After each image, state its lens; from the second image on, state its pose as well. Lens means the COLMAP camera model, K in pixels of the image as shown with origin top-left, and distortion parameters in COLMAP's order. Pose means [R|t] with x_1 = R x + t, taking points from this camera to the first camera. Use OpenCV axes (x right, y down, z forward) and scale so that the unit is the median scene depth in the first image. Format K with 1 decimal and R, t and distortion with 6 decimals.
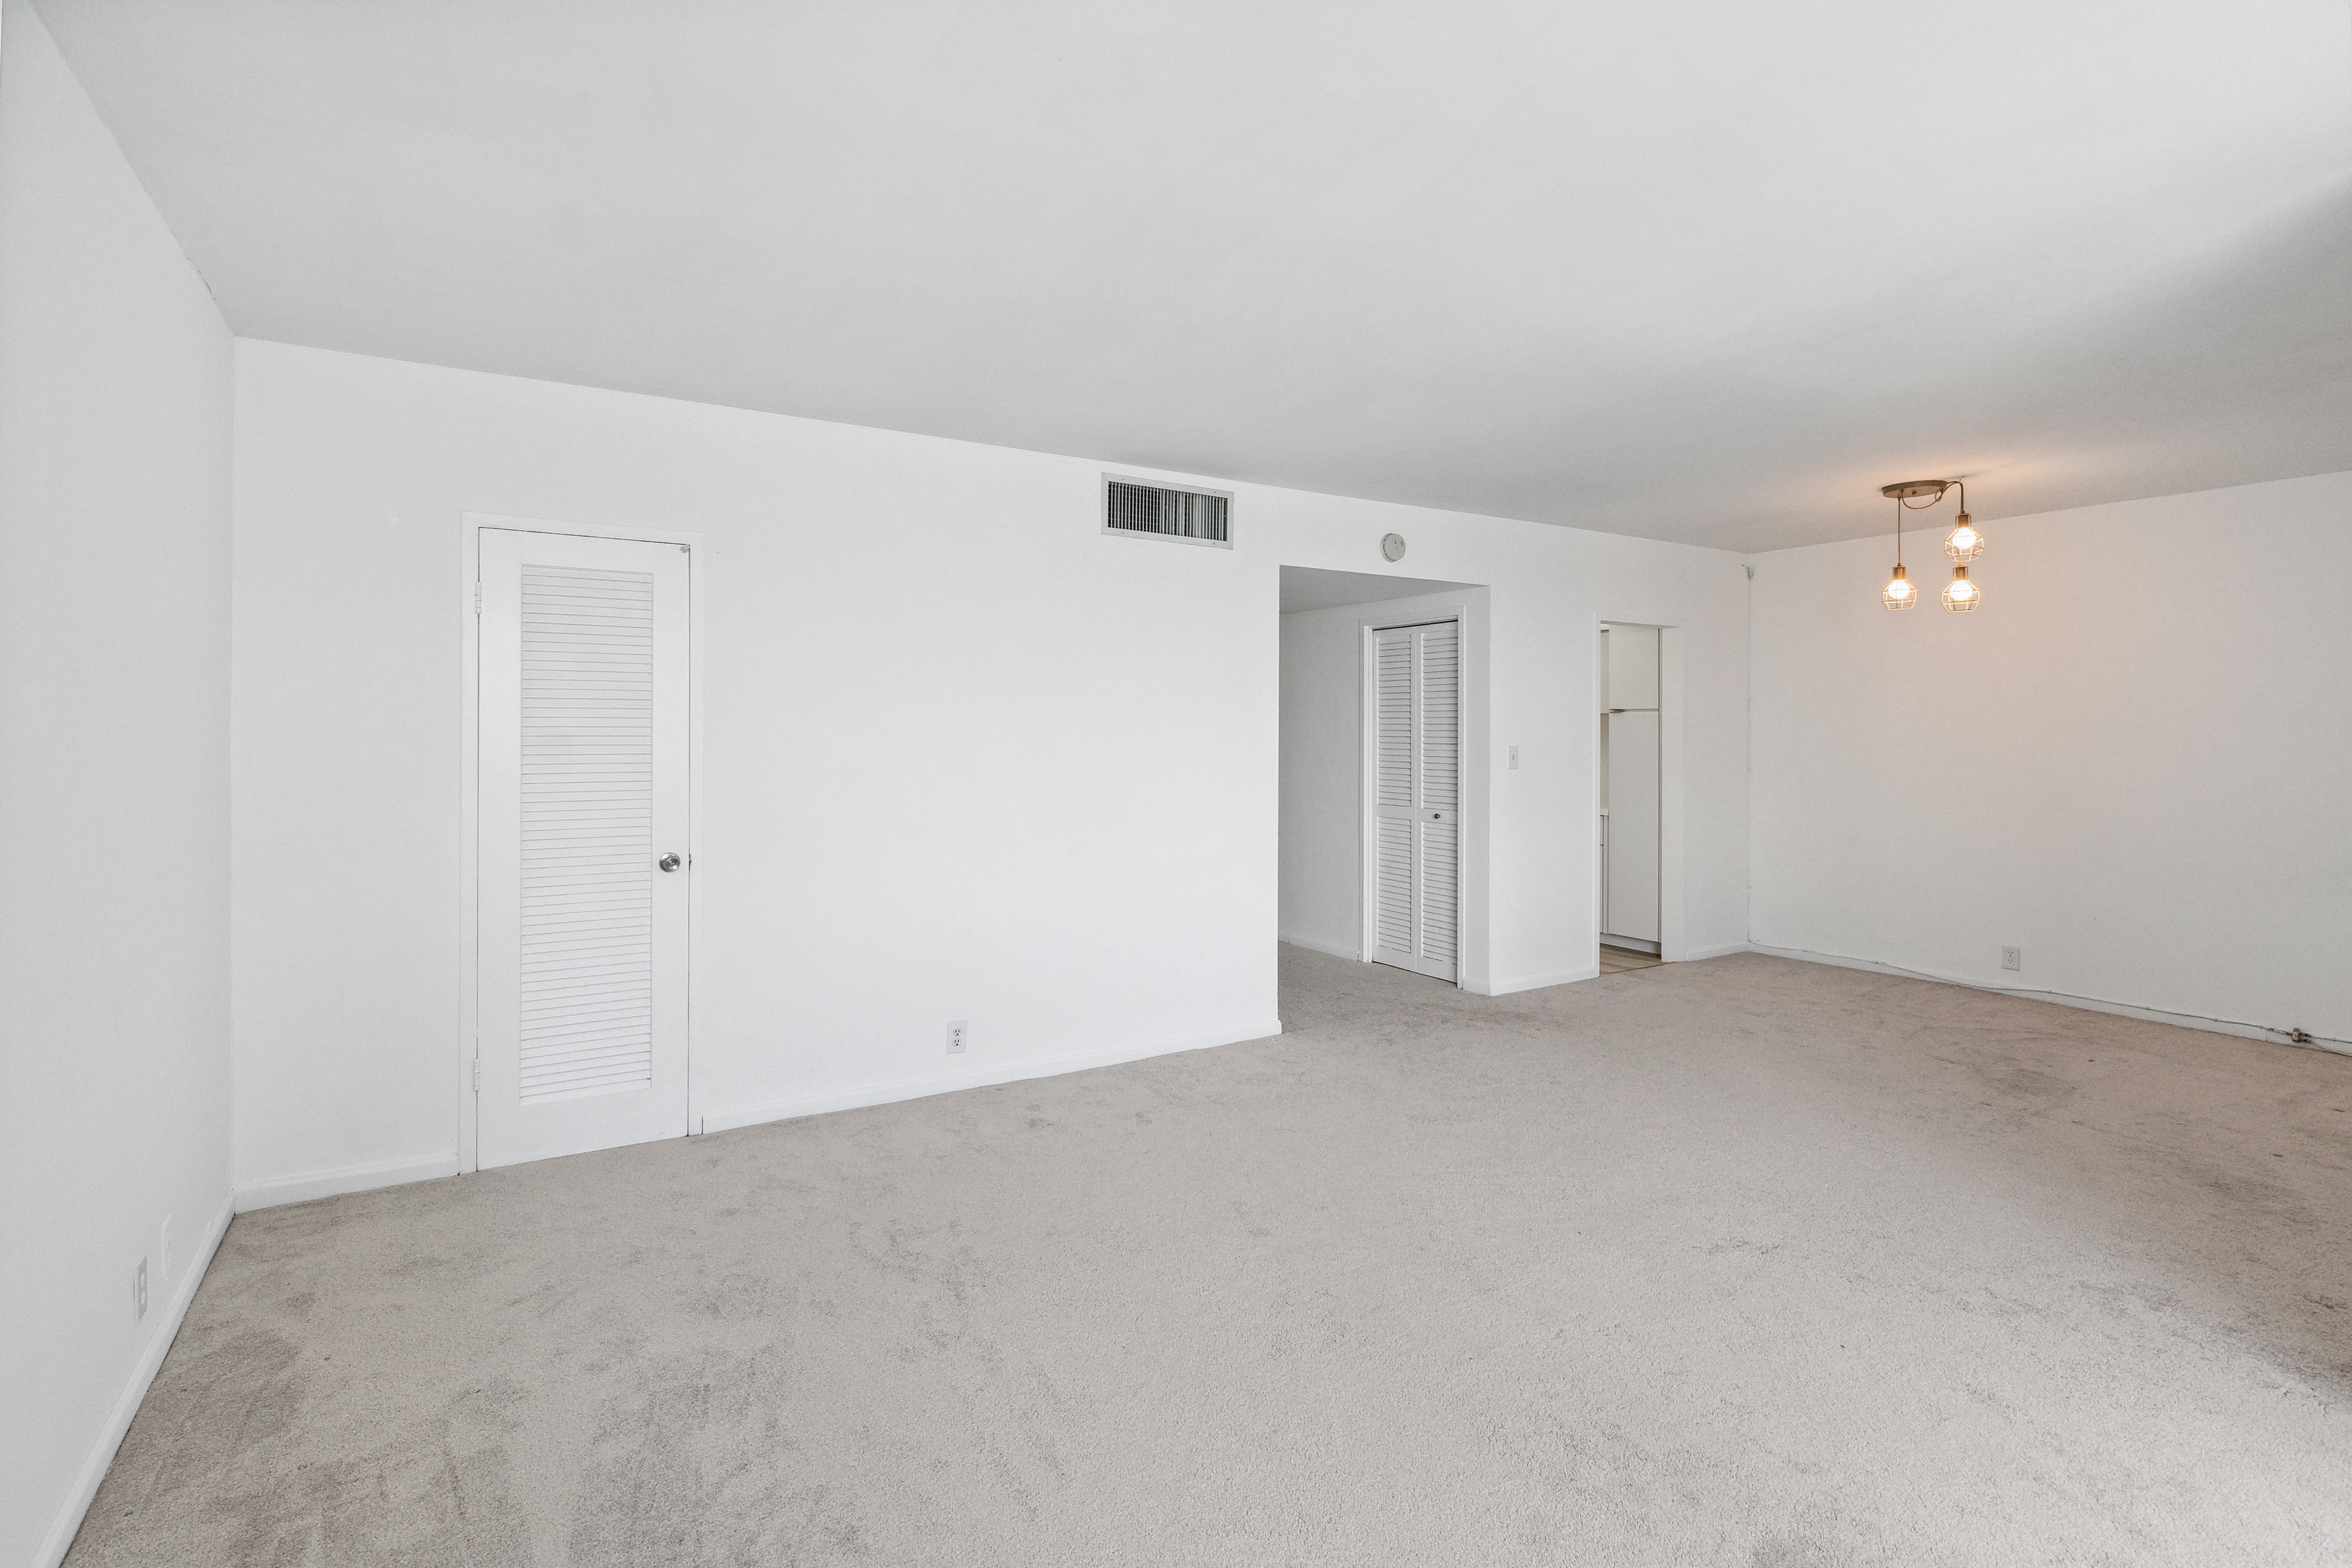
lens RADIAL K [[1140.9, 0, 1176.0], [0, 1140.9, 784.0], [0, 0, 1]] dist [0.003035, 0.000860]
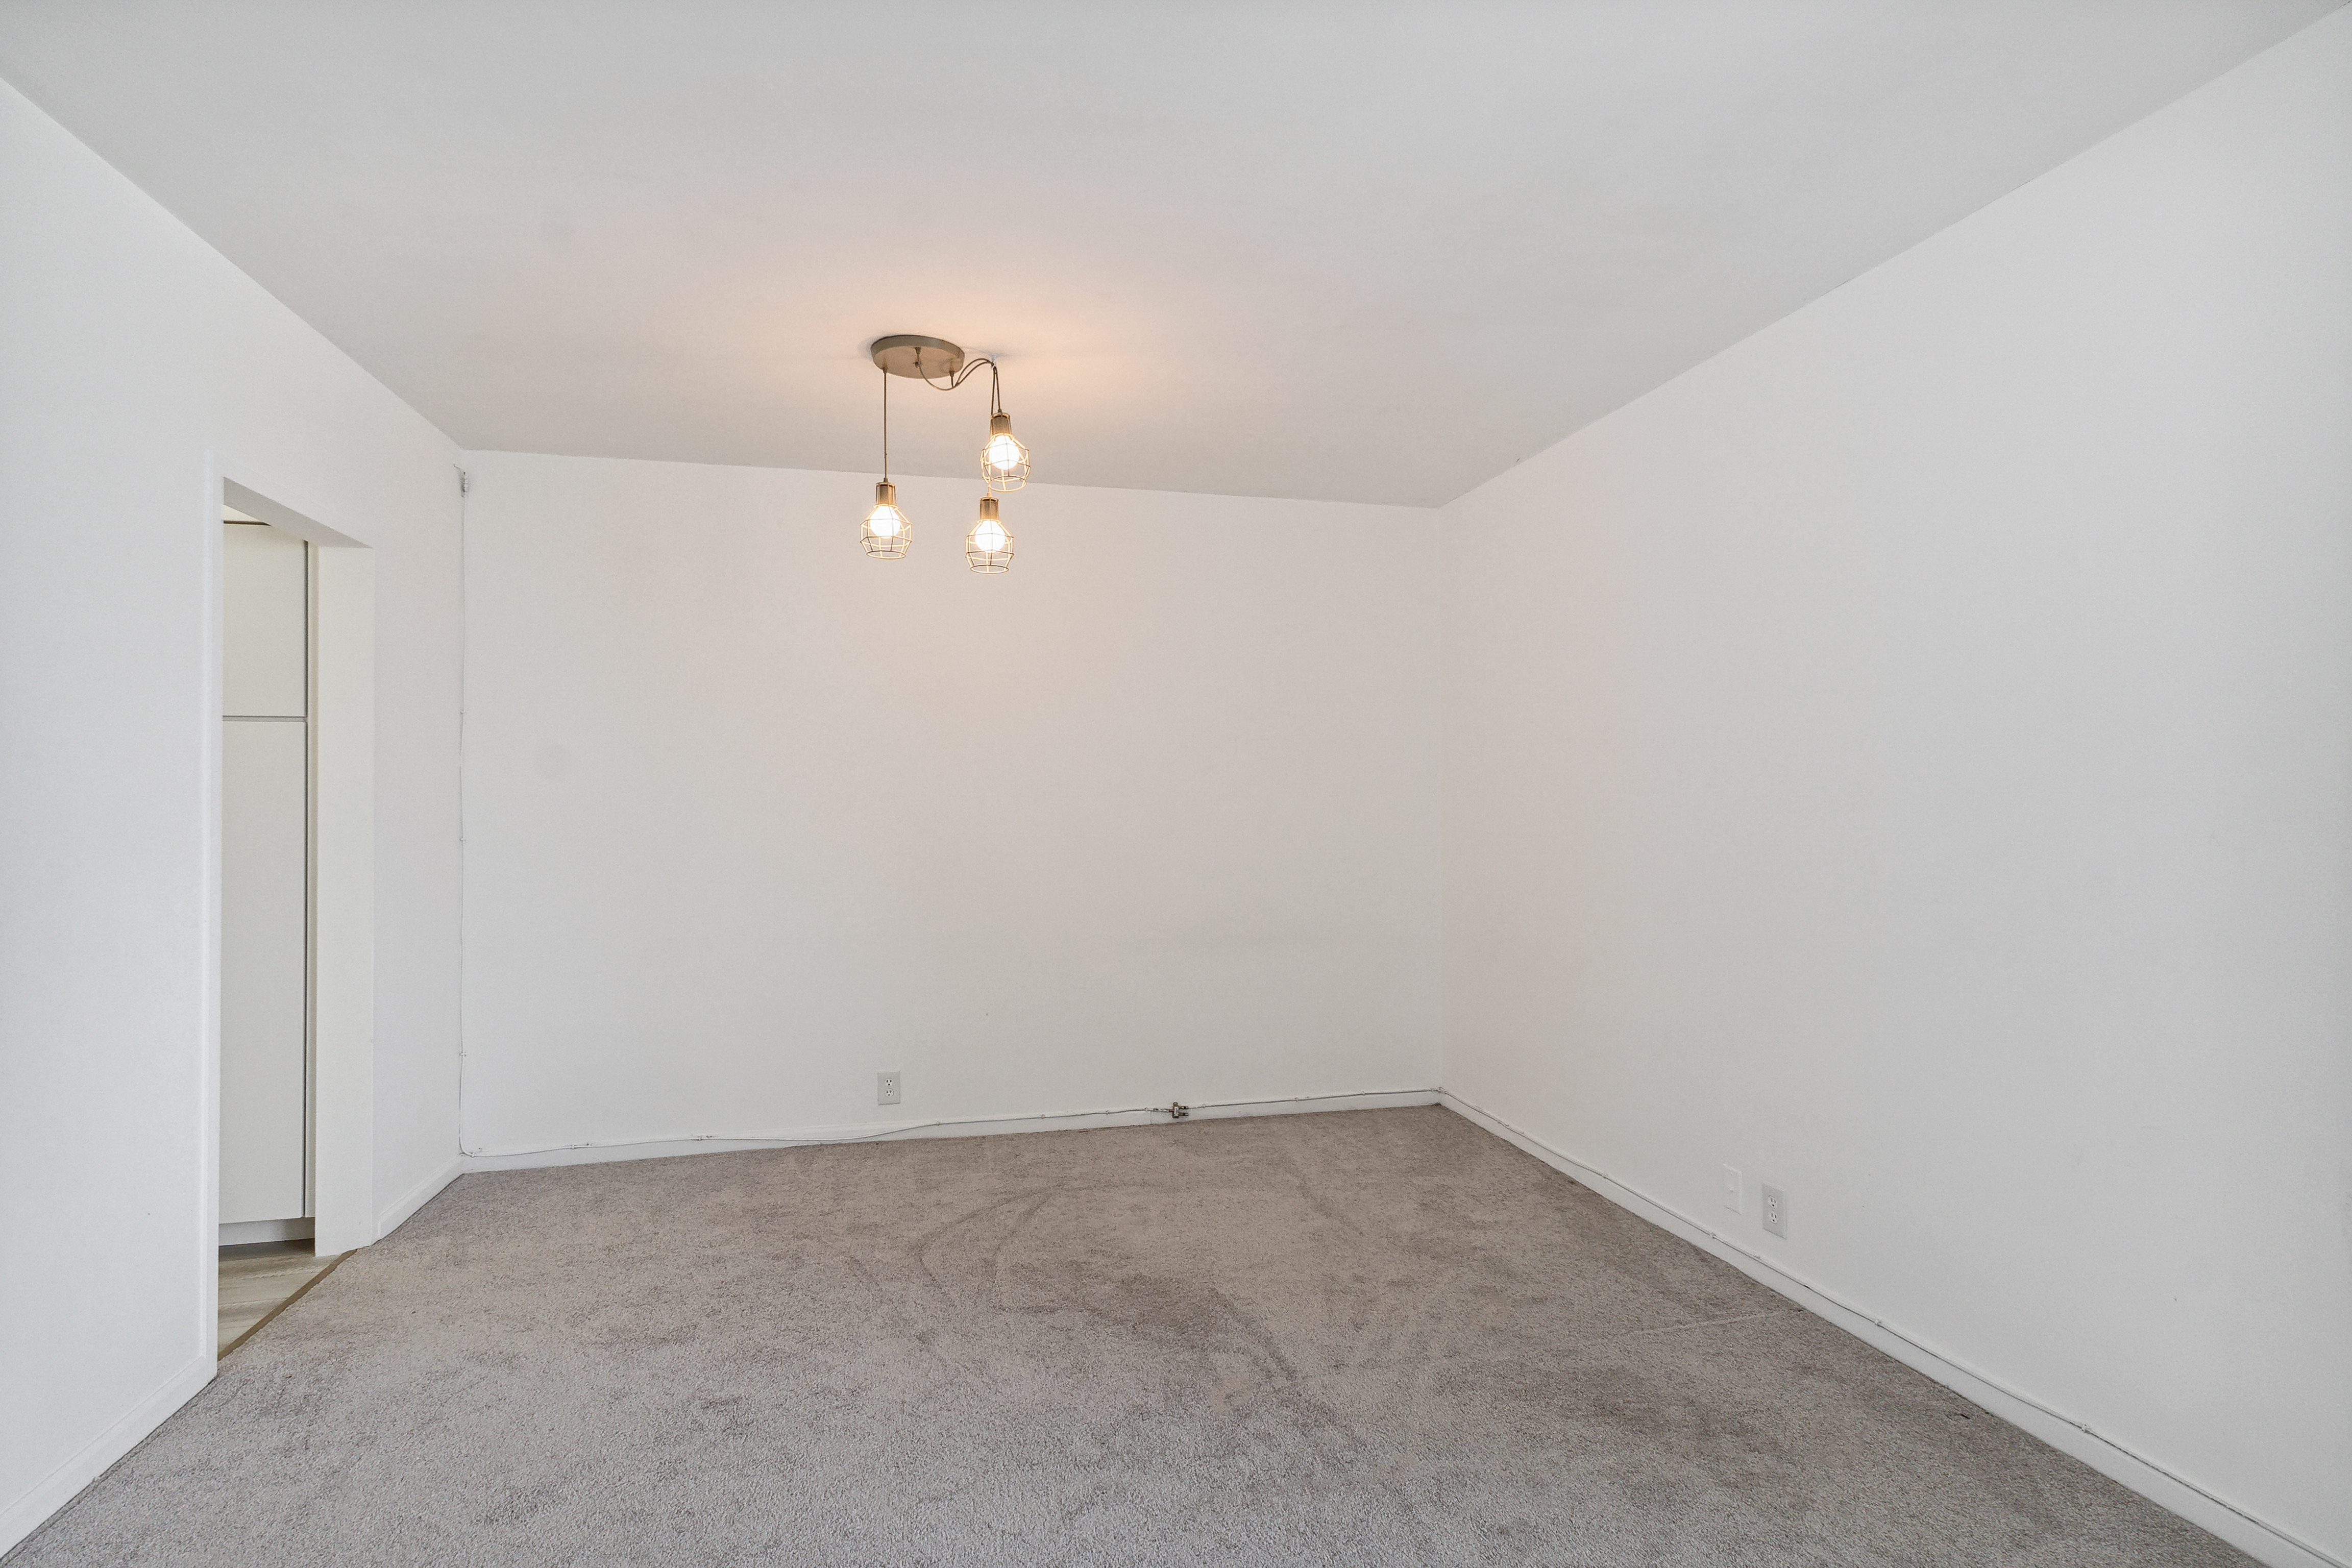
lens RADIAL K [[1140.9, 0, 1176.0], [0, 1140.9, 784.0], [0, 0, 1]] dist [0.003035, 0.000860]
pose [[0.317135, 0.015749, 0.948250, 0.122201], [0.048044, 0.998312, -0.032648, -0.007551], [-0.947163, 0.055911, 0.315843, 0.689445]]
